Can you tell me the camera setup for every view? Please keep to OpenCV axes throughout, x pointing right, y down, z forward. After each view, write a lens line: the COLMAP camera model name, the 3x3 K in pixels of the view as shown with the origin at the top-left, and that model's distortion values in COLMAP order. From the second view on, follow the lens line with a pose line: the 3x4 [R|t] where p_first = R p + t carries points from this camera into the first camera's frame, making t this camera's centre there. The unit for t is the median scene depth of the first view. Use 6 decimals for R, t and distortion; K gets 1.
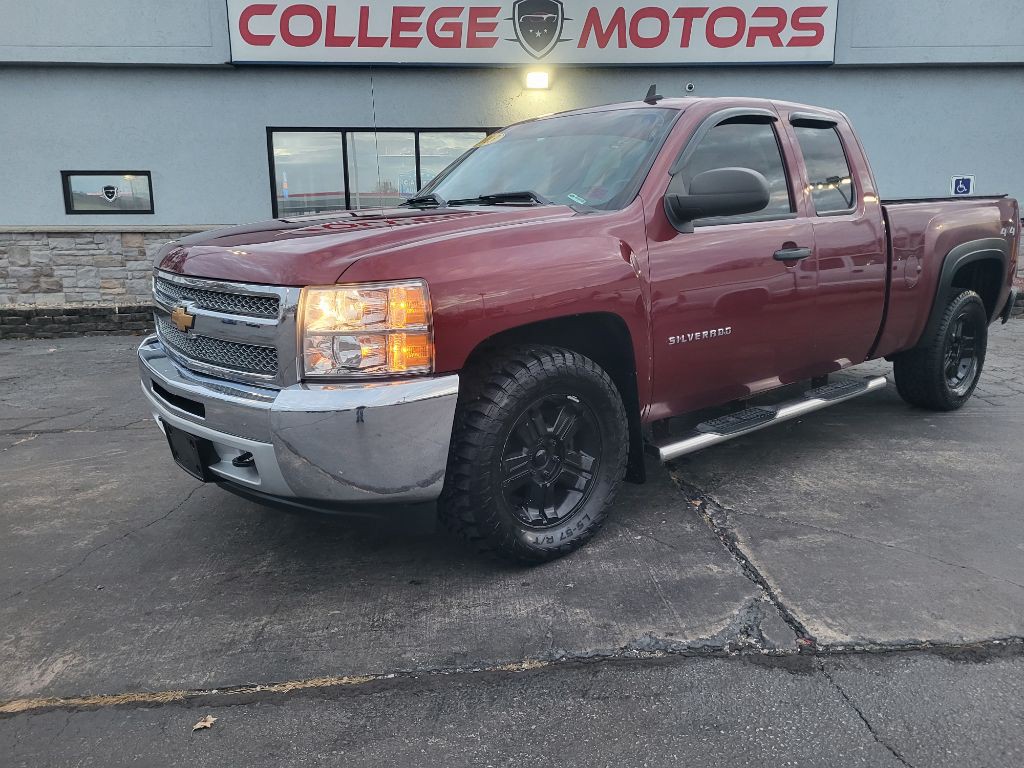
lens RADIAL K [[772.2, 0, 523.7], [0, 772.2, 388.0], [0, 0, 1]] dist [0.022672, -0.001781]
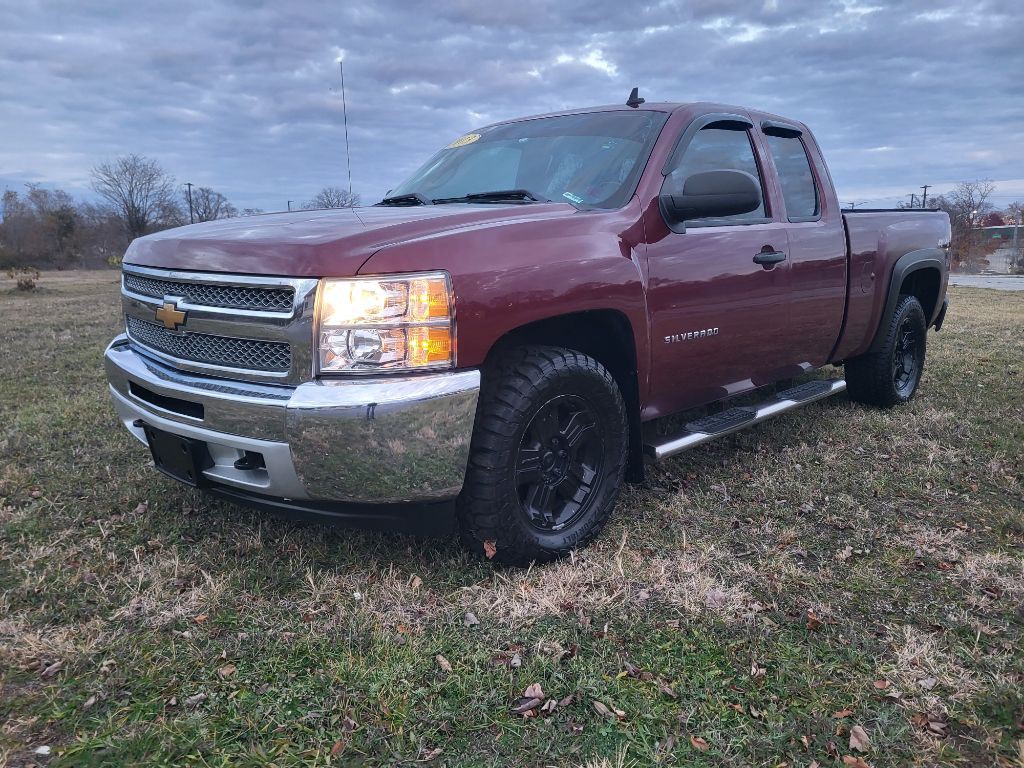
lens RADIAL K [[778.3, 0, 515.9], [0, 778.3, 397.8], [0, 0, 1]] dist [0.009332, 0.003420]
pose [[0.994786, -0.009488, 0.101543, -0.134118], [0.010545, 0.999896, -0.009879, 0.027317], [-0.101439, 0.010898, 0.994782, 0.018861]]
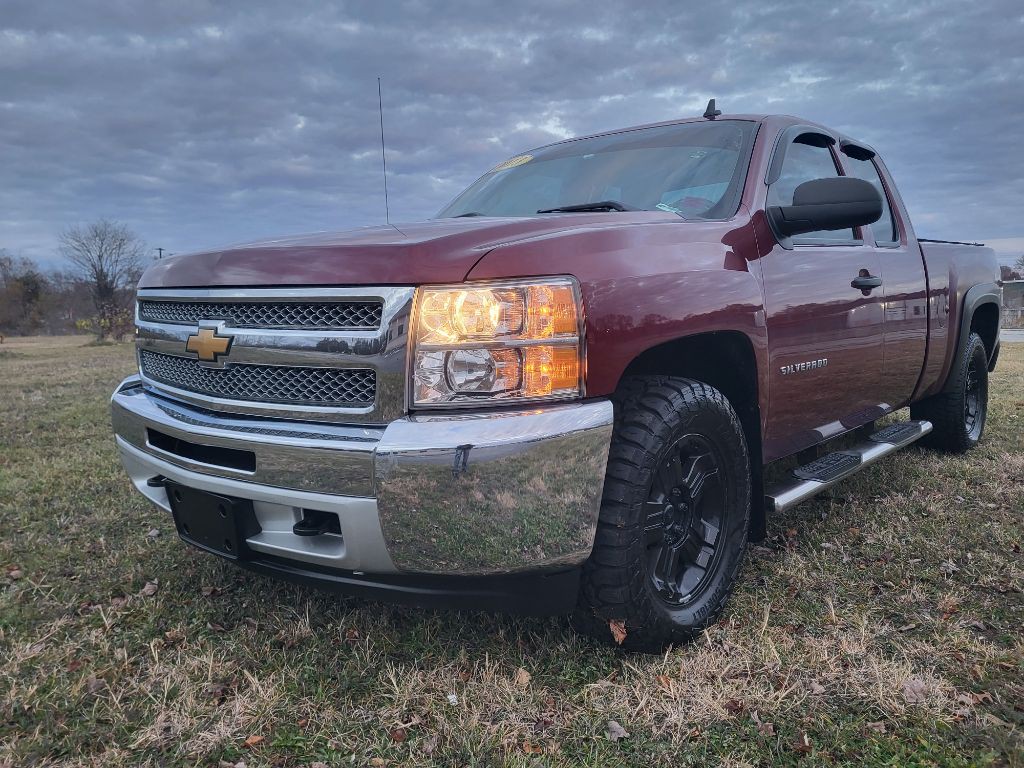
lens RADIAL K [[784.8, 0, 511.2], [0, 784.8, 380.1], [0, 0, 1]] dist [0.023013, -0.007798]
pose [[0.990646, -0.017118, 0.135381, -0.279206], [0.031967, 0.993606, -0.108282, 0.042856], [-0.132662, 0.111596, 0.984859, 0.229756]]
